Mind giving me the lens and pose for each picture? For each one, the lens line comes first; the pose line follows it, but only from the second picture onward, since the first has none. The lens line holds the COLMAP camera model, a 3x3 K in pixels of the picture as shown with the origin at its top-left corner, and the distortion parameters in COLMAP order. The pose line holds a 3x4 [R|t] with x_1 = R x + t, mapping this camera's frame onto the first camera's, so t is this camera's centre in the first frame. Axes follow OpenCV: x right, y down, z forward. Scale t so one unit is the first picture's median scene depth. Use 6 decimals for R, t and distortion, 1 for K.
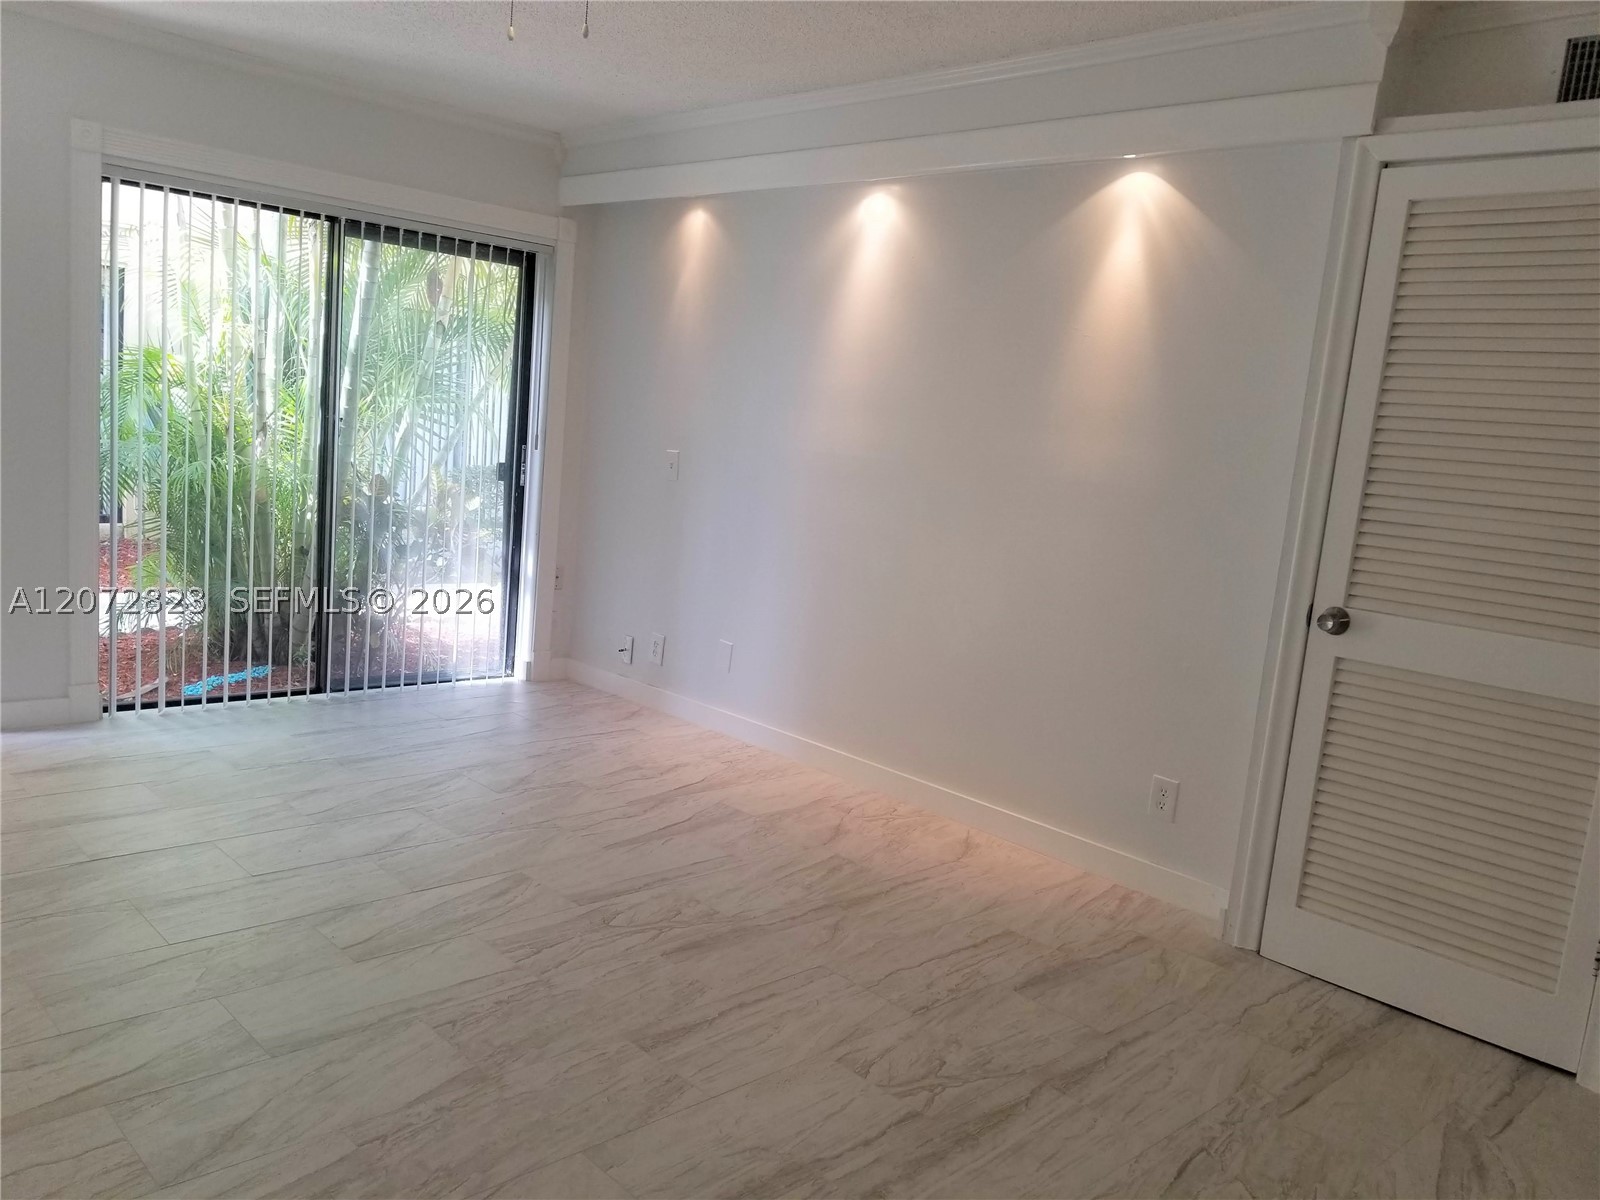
lens RADIAL K [[1272.9, 0, 800.0], [0, 1272.9, 600.0], [0, 0, 1]] dist [0.118772, -0.227884]
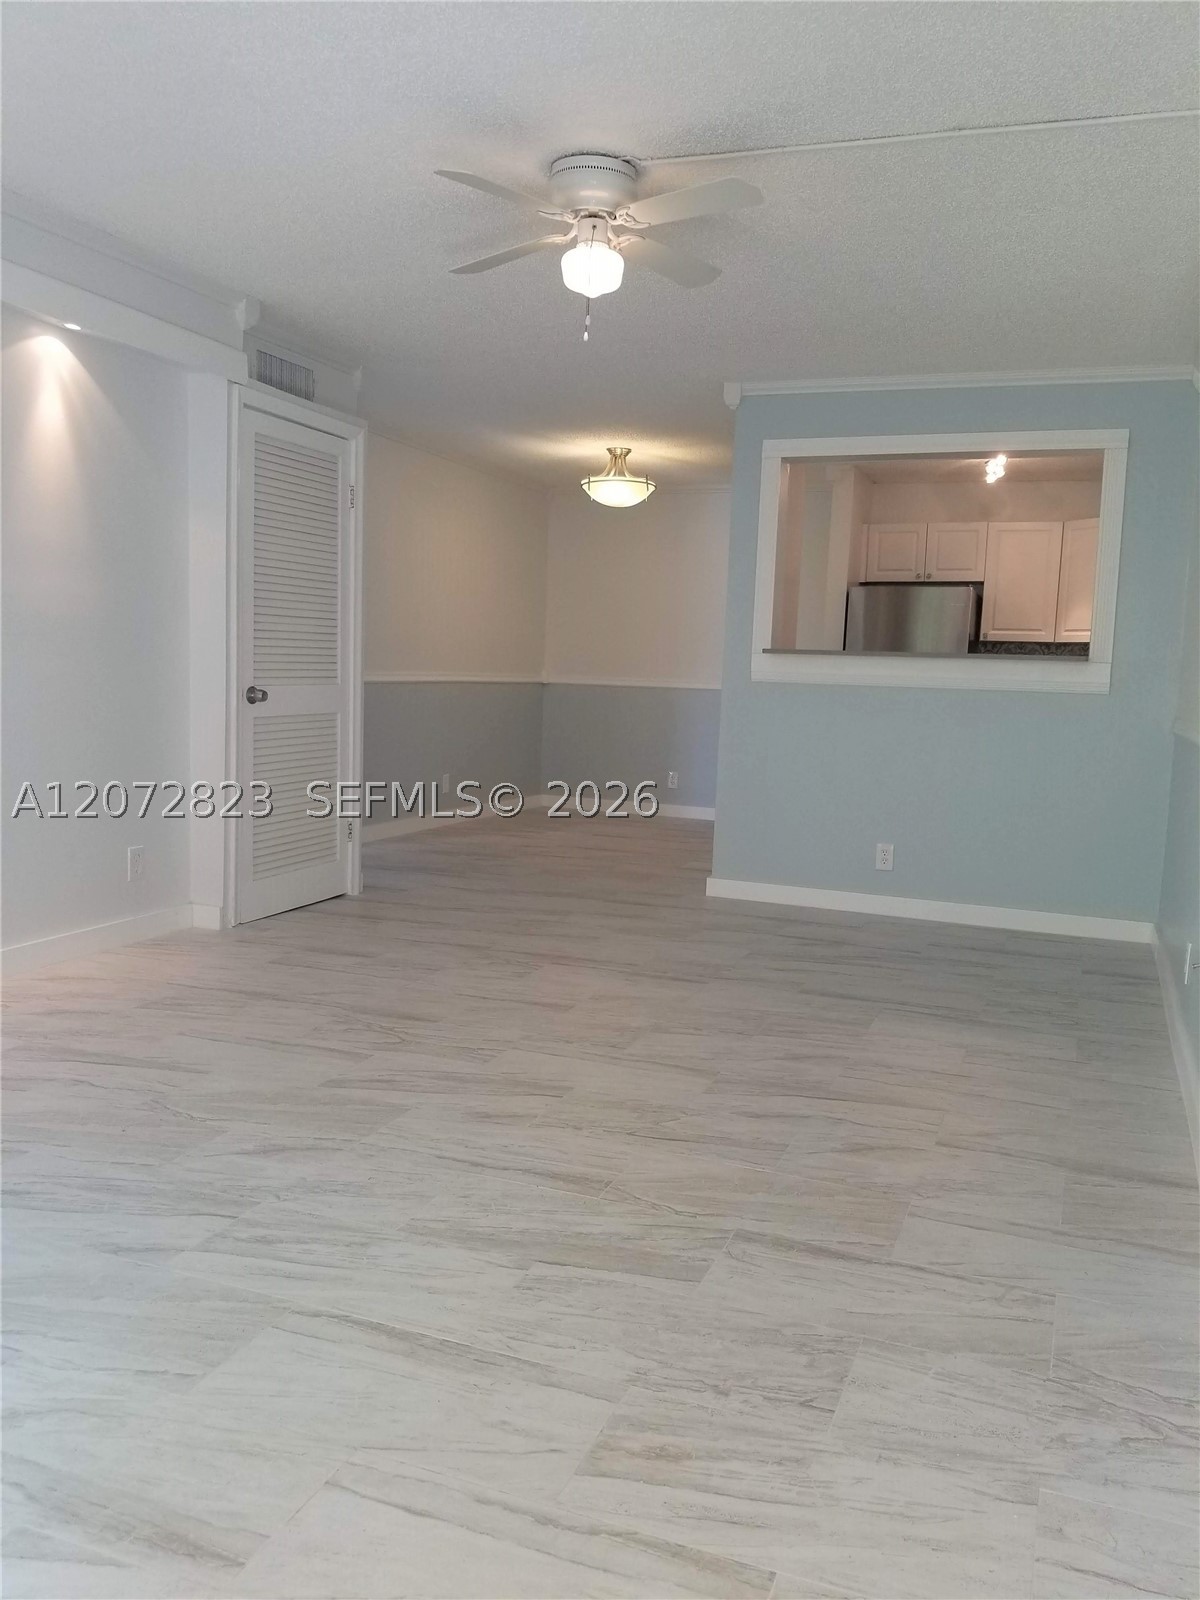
lens RADIAL K [[1272.9, 0, 617.7], [0, 1272.9, 800.7], [0, 0, 1]] dist [0.118772, -0.227884]
pose [[-0.432383, -0.206251, 0.877784, -0.902159], [0.050949, 0.966344, 0.252156, -0.176699], [-0.900249, 0.153751, -0.407323, 0.953036]]
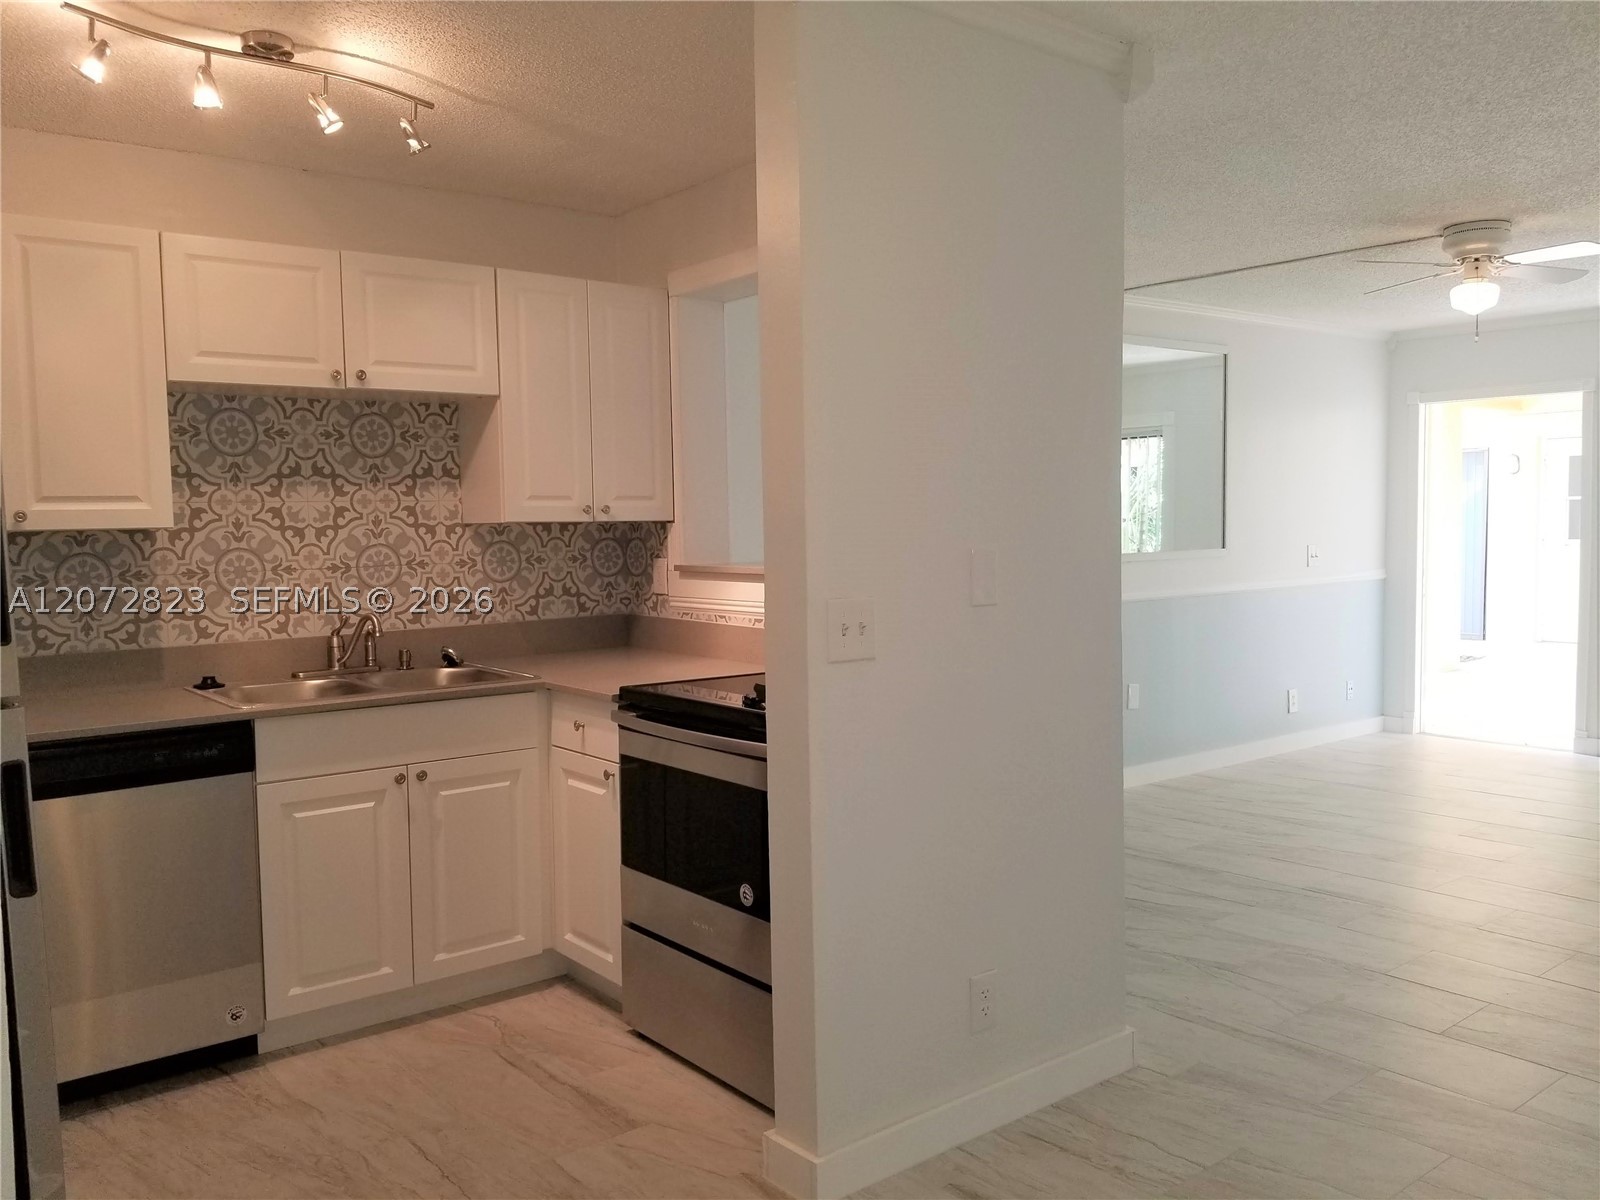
lens RADIAL K [[1272.9, 0, 800.0], [0, 1272.9, 600.0], [0, 0, 1]] dist [0.118772, -0.227884]
pose [[-0.094580, -0.020975, -0.995296, 1.186768], [-0.132963, 0.991087, -0.008251, 0.092184], [0.986598, 0.131557, -0.096526, 0.084205]]
